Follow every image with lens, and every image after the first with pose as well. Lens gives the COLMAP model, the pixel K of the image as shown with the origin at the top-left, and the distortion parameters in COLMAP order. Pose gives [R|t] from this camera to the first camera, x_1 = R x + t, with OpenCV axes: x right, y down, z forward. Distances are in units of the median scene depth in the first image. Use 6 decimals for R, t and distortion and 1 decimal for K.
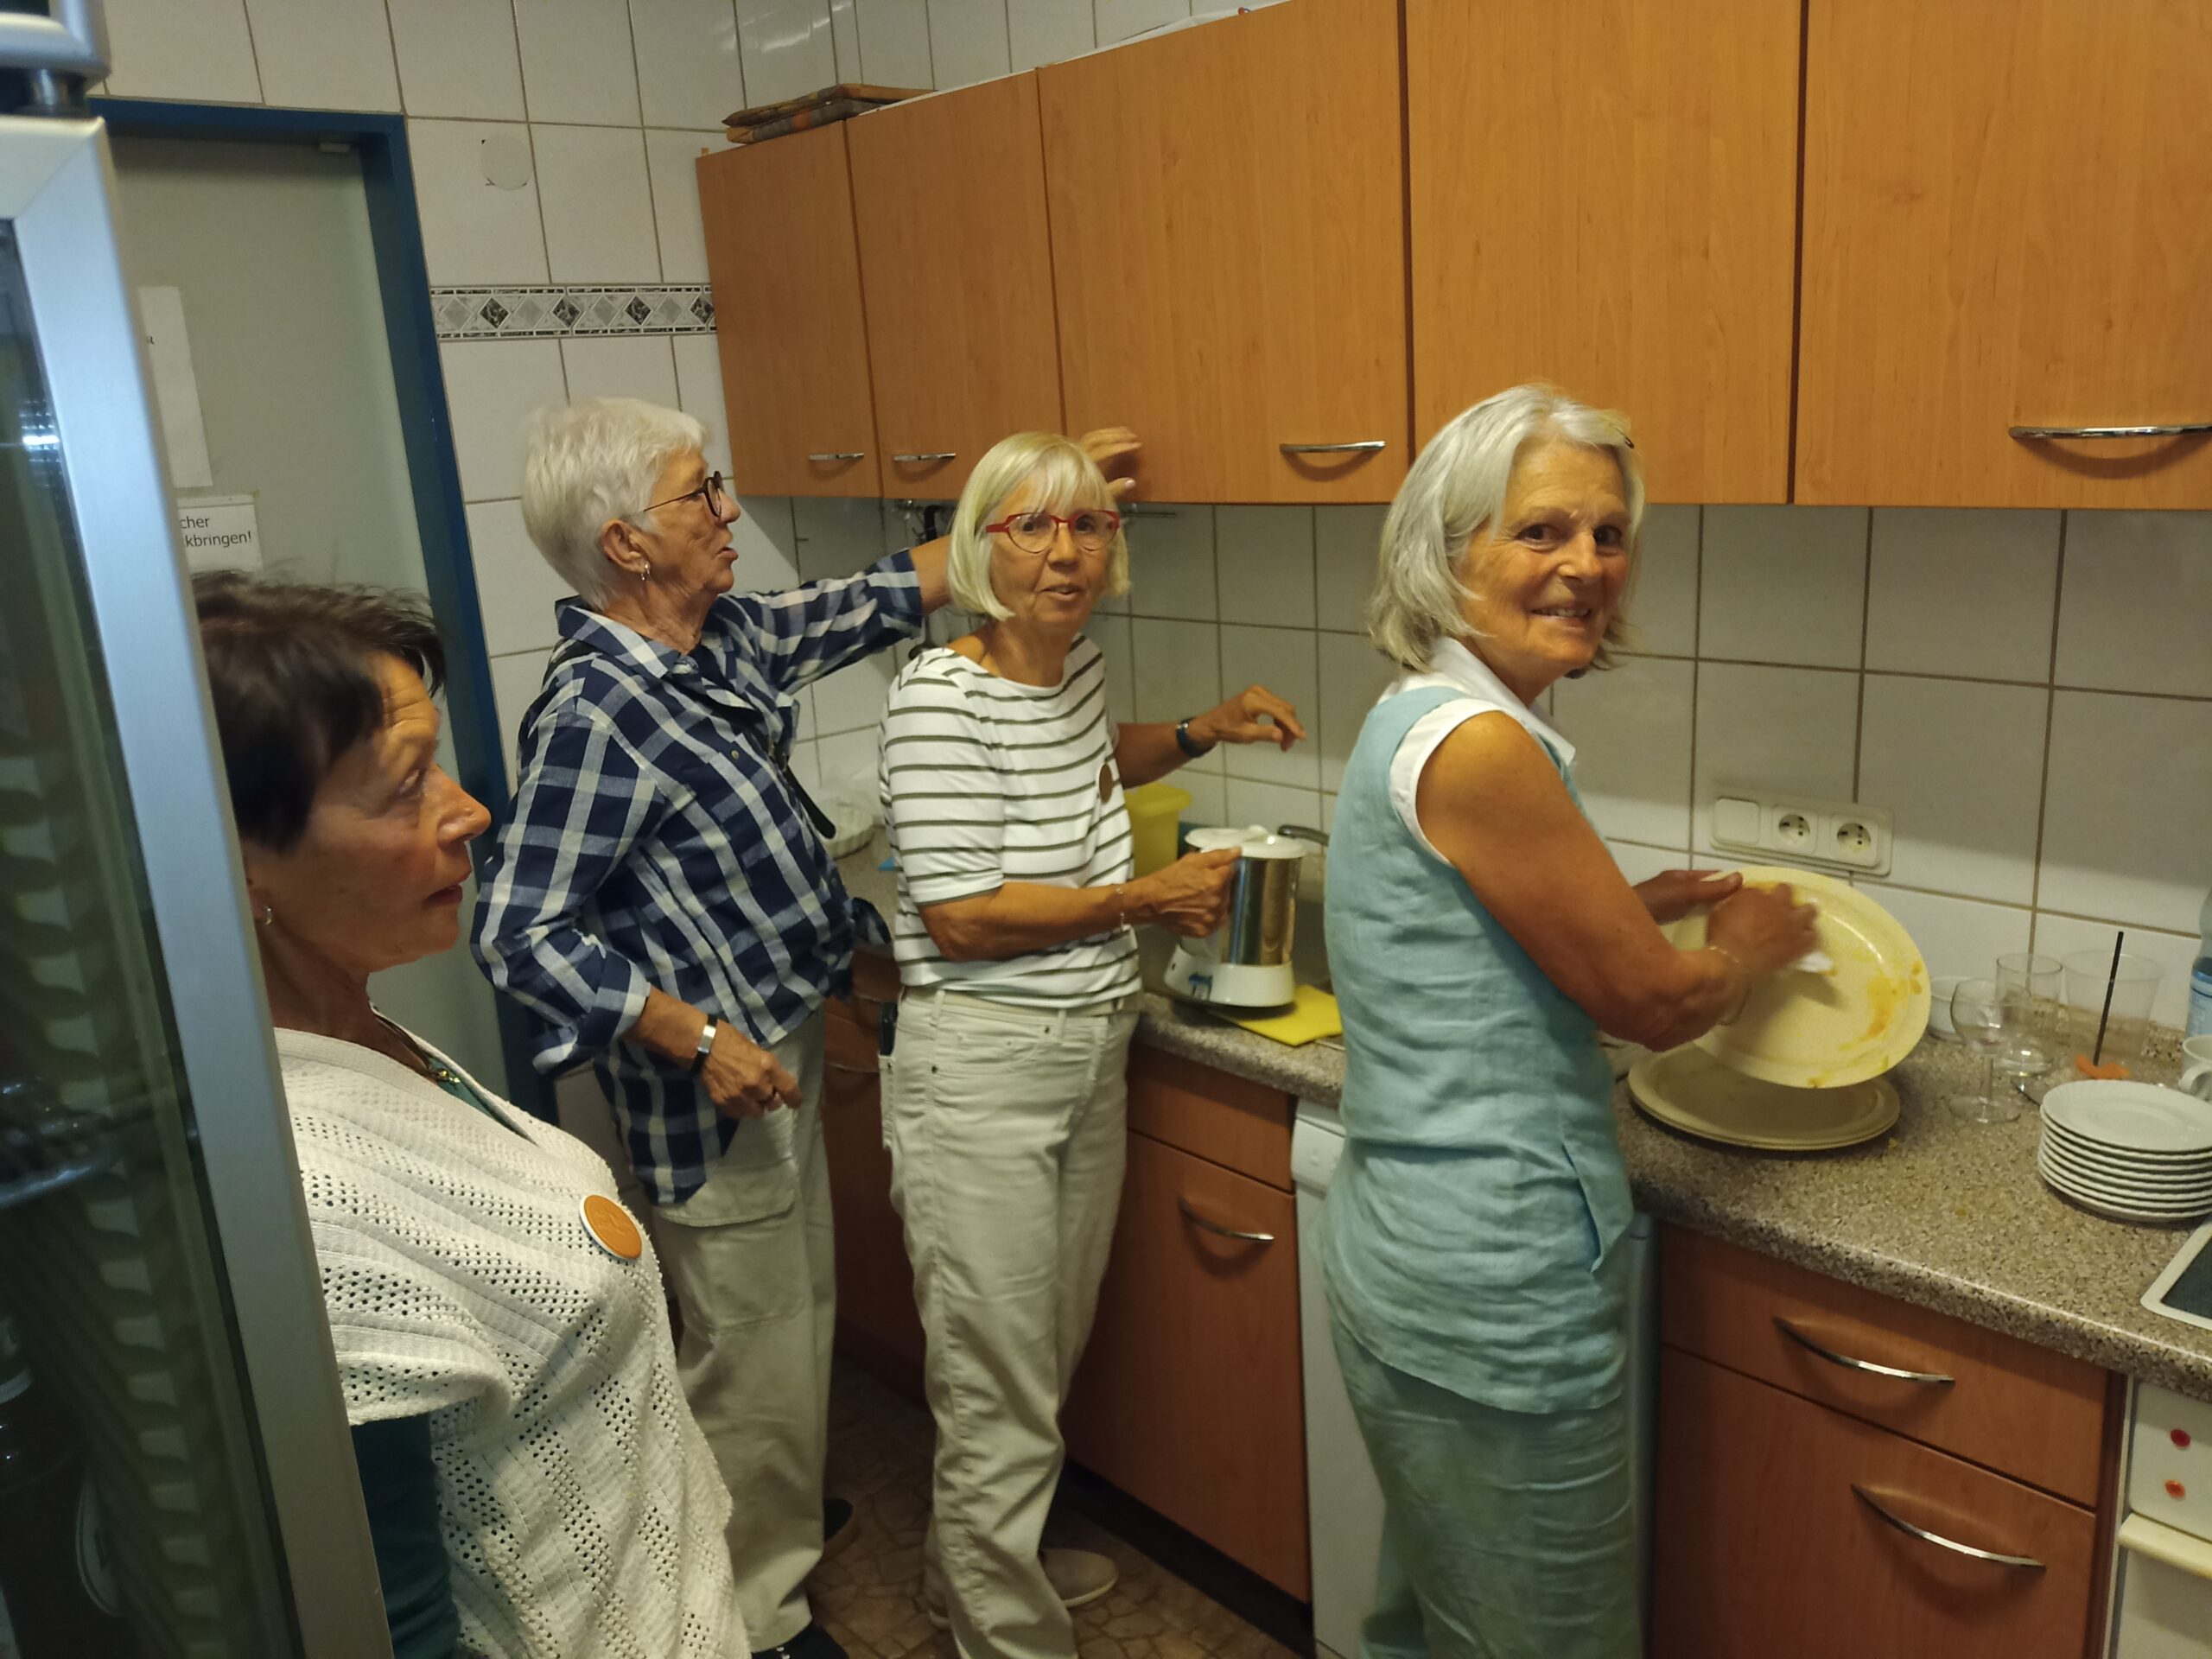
lens RADIAL K [[1688.2, 0, 1118.1], [0, 1688.2, 839.4], [0, 0, 1]] dist [0.006986, 0.000790]
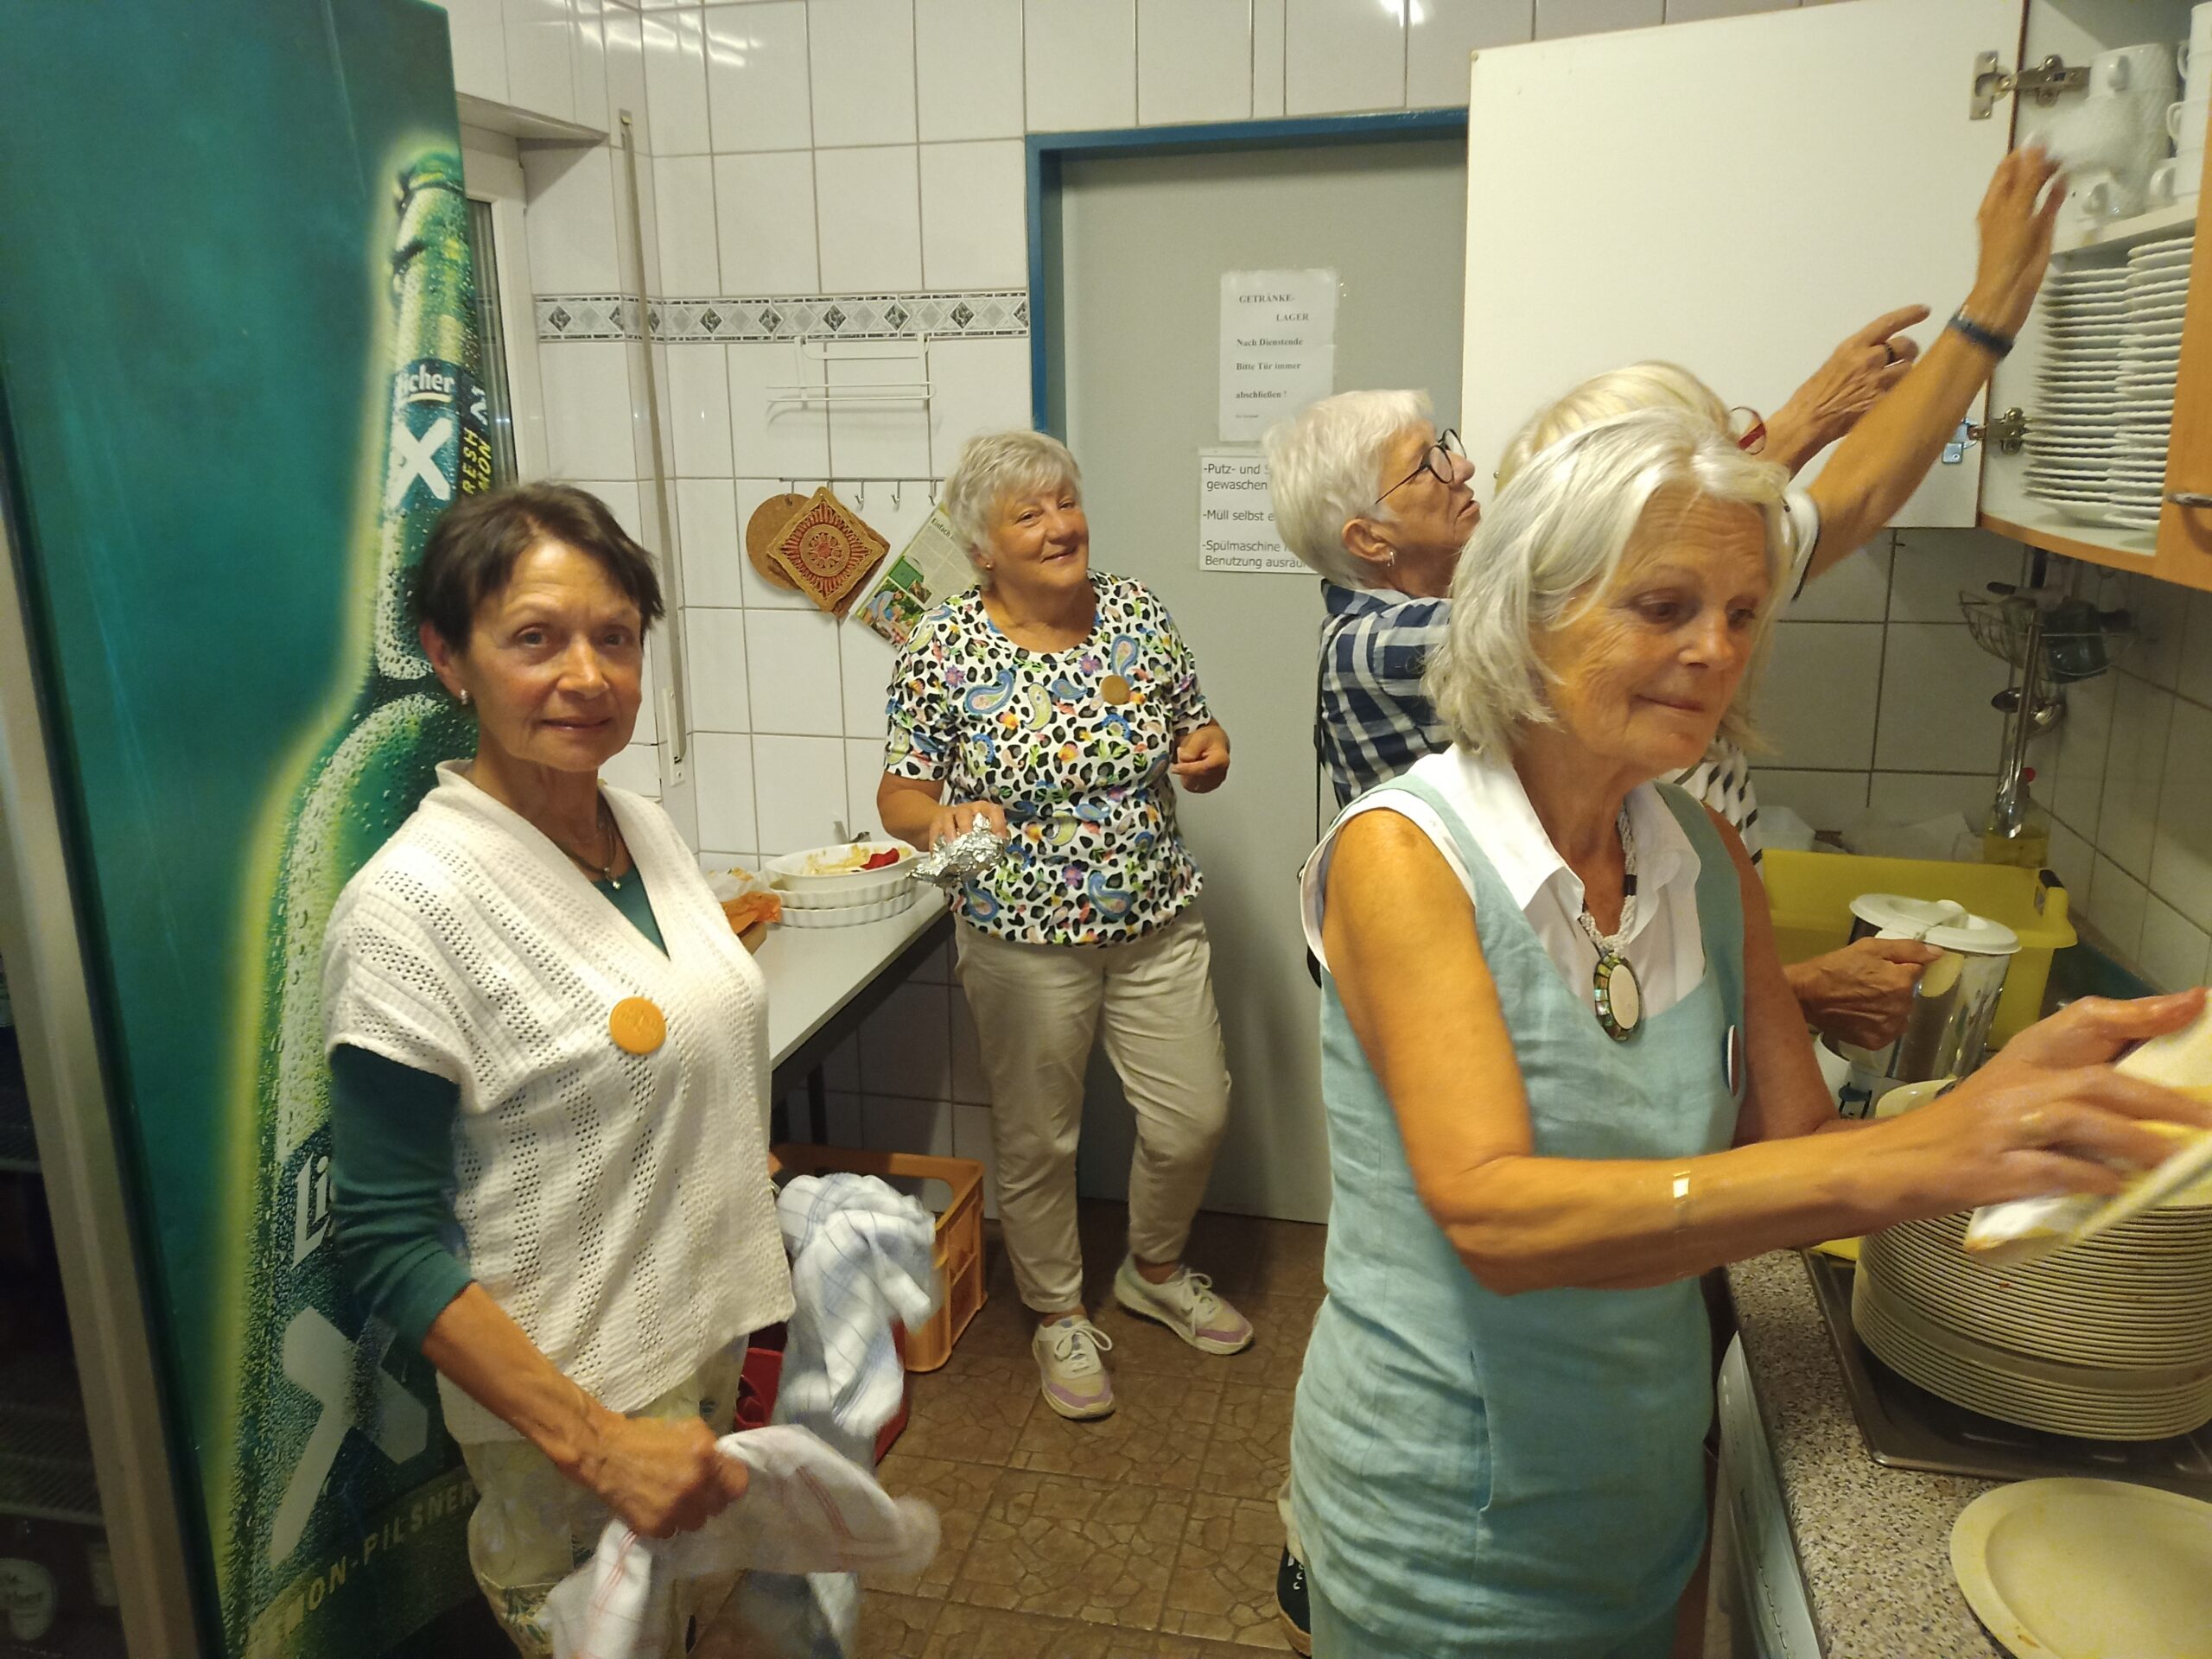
lens RADIAL K [[1688.2, 0, 1118.1], [0, 1688.2, 839.4], [0, 0, 1]] dist [0.006986, 0.000790]
pose [[0.786376, 0.189042, -0.588111, 0.545329], [-0.183286, 0.980556, 0.070114, -0.082046], [0.589931, 0.052657, 0.805735, 0.214159]]
